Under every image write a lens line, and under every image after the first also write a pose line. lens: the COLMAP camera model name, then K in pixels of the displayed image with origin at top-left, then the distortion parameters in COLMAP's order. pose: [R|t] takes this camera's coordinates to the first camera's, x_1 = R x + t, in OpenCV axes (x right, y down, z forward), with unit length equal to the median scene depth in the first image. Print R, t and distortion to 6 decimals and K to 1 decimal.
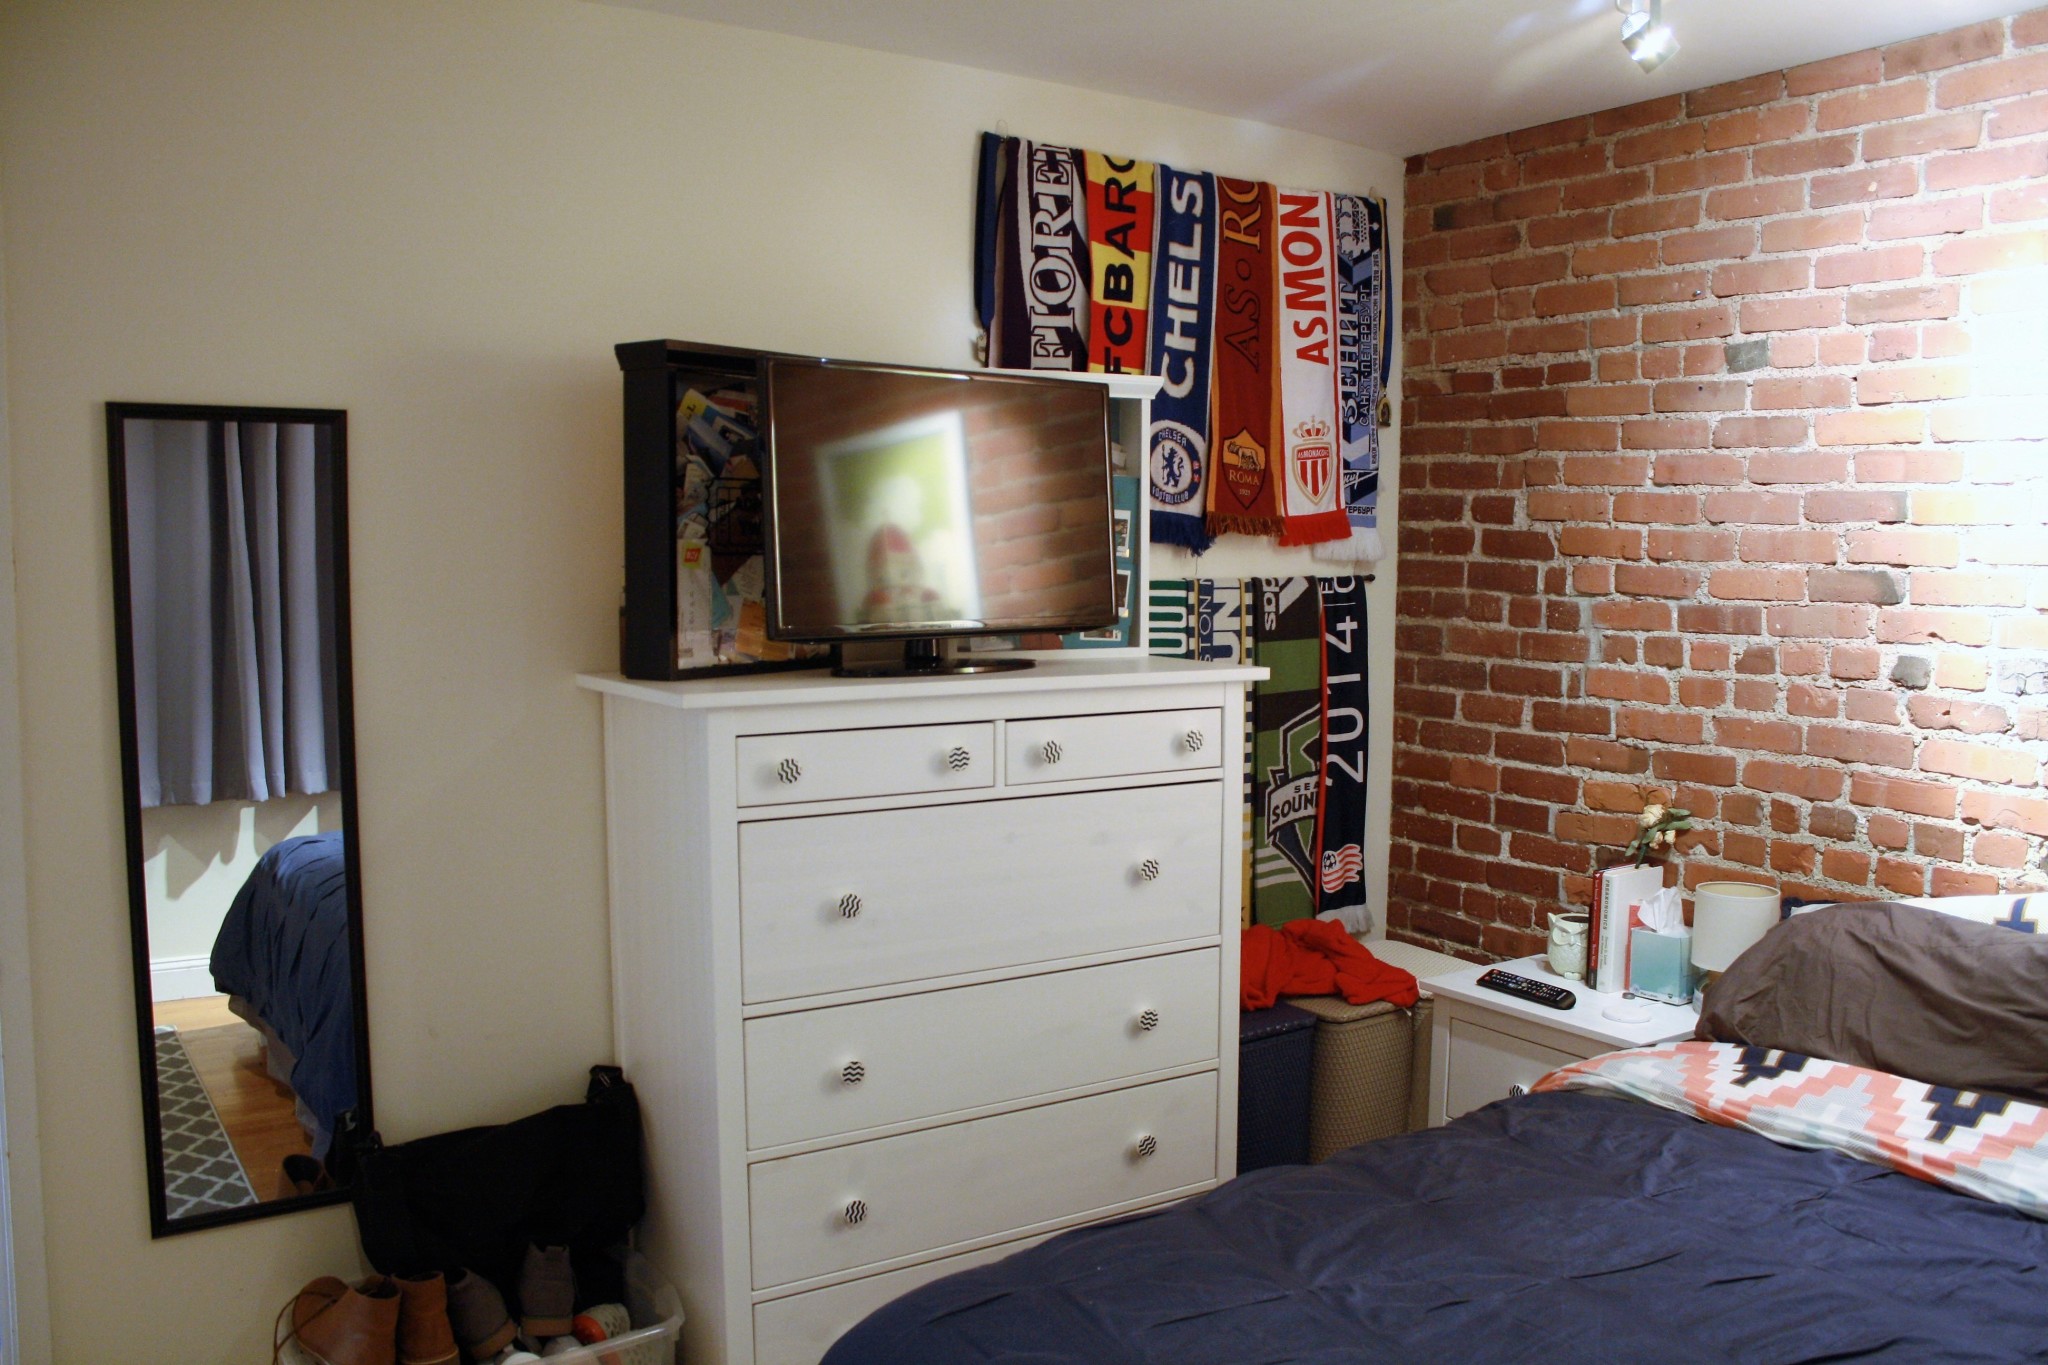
lens RADIAL K [[1711.1, 0, 1032.3], [0, 1711.1, 690.7], [0, 0, 1]] dist [-0.146516, 0.117186]
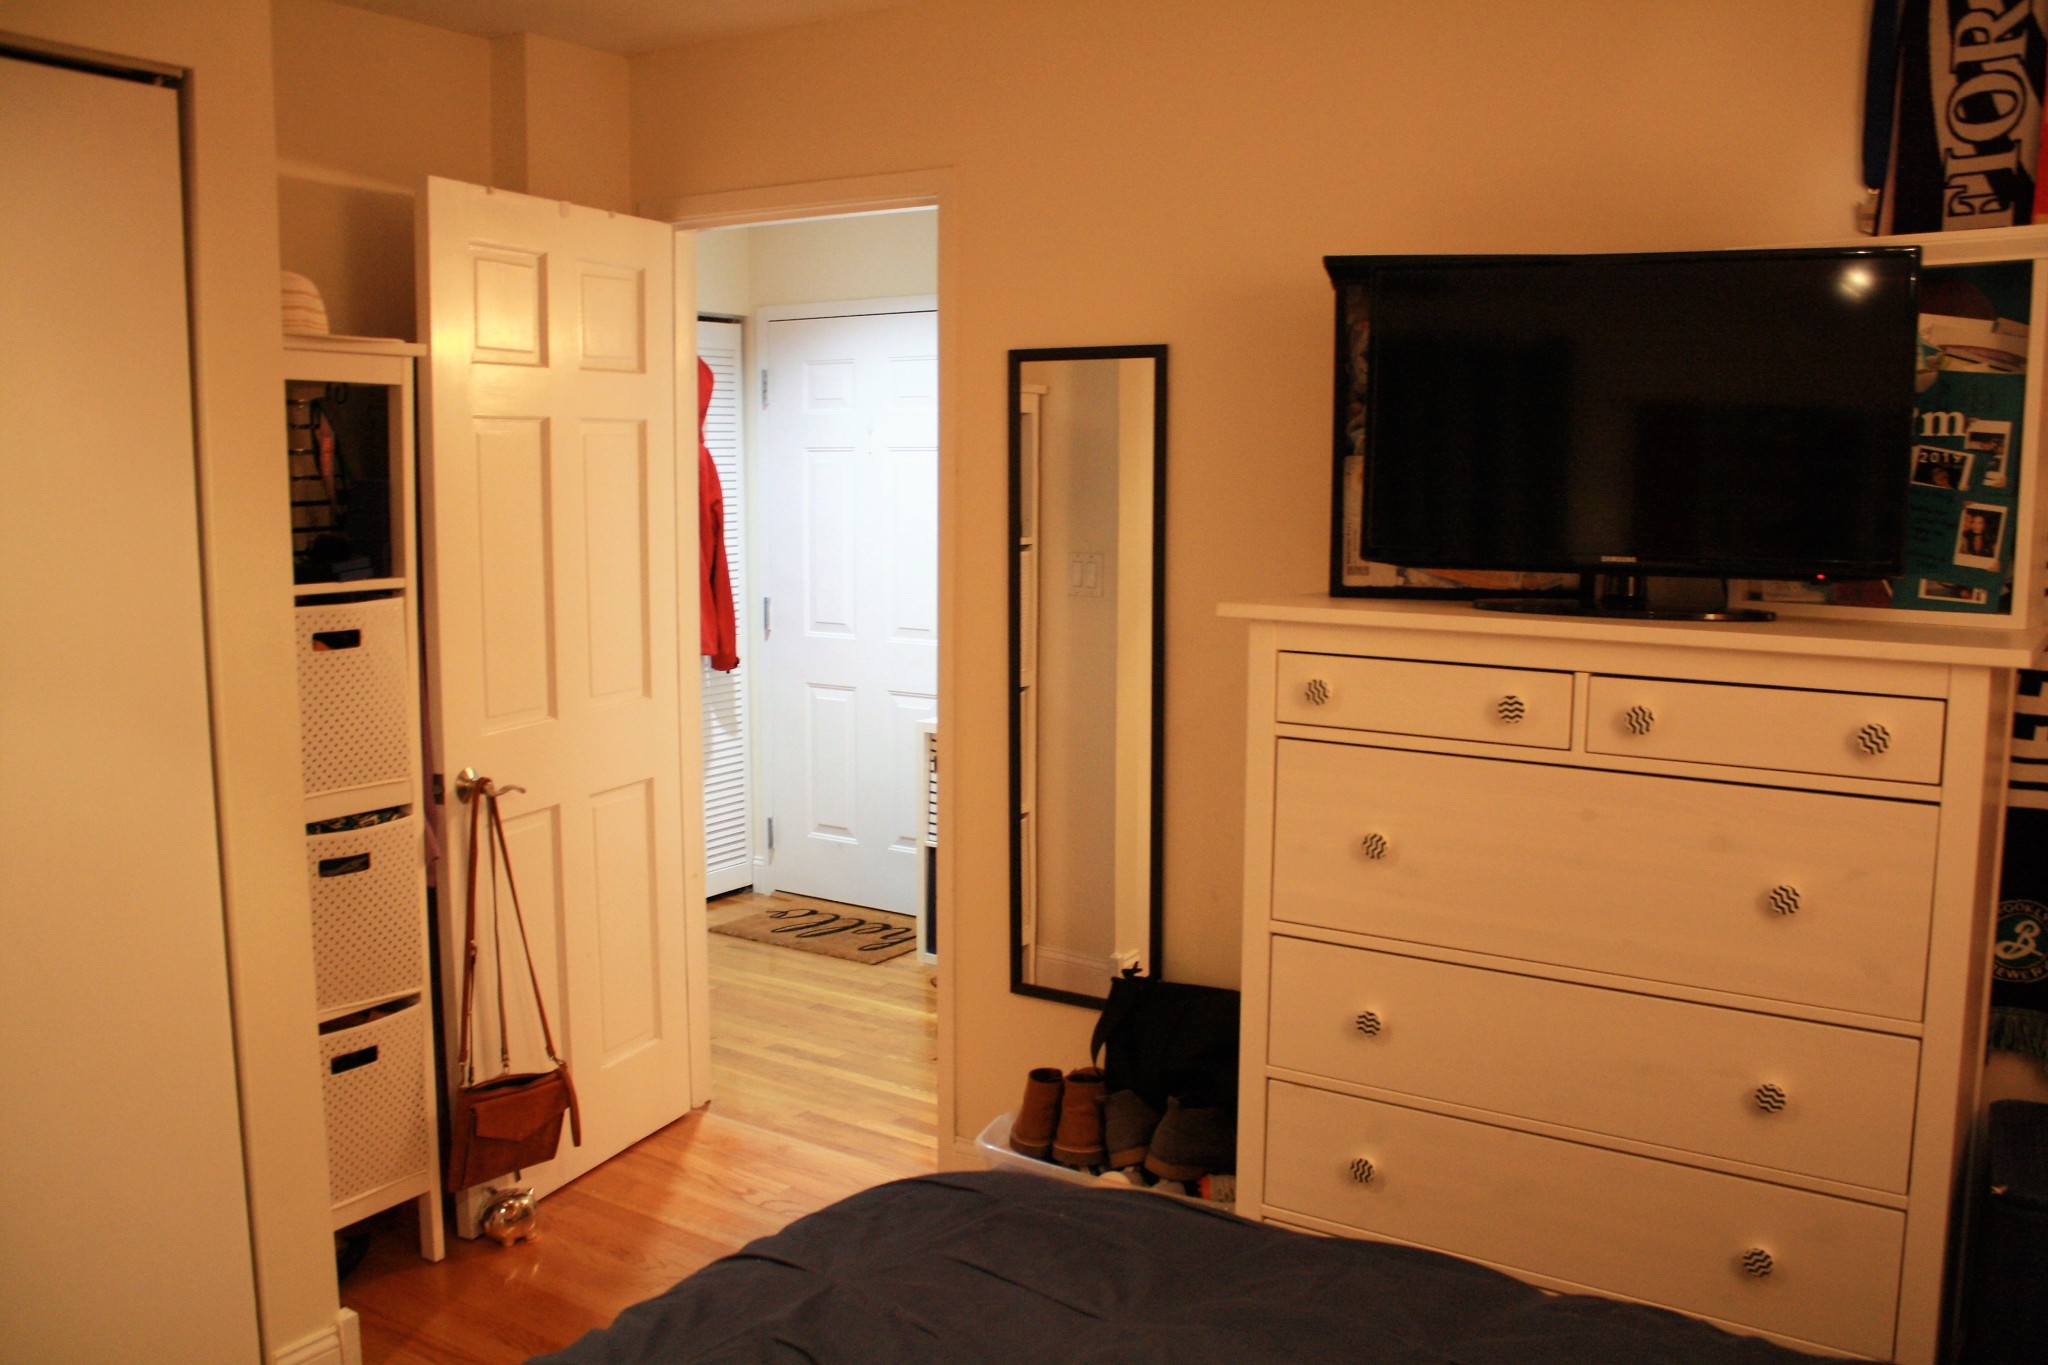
lens RADIAL K [[1711.1, 0, 1023.4], [0, 1711.1, 685.8], [0, 0, 1]] dist [-0.146516, 0.117186]
pose [[0.393630, 0.114170, -0.912152, 0.529652], [-0.084498, 0.992551, 0.087769, -0.021855], [0.915377, 0.042526, 0.400345, 0.356760]]
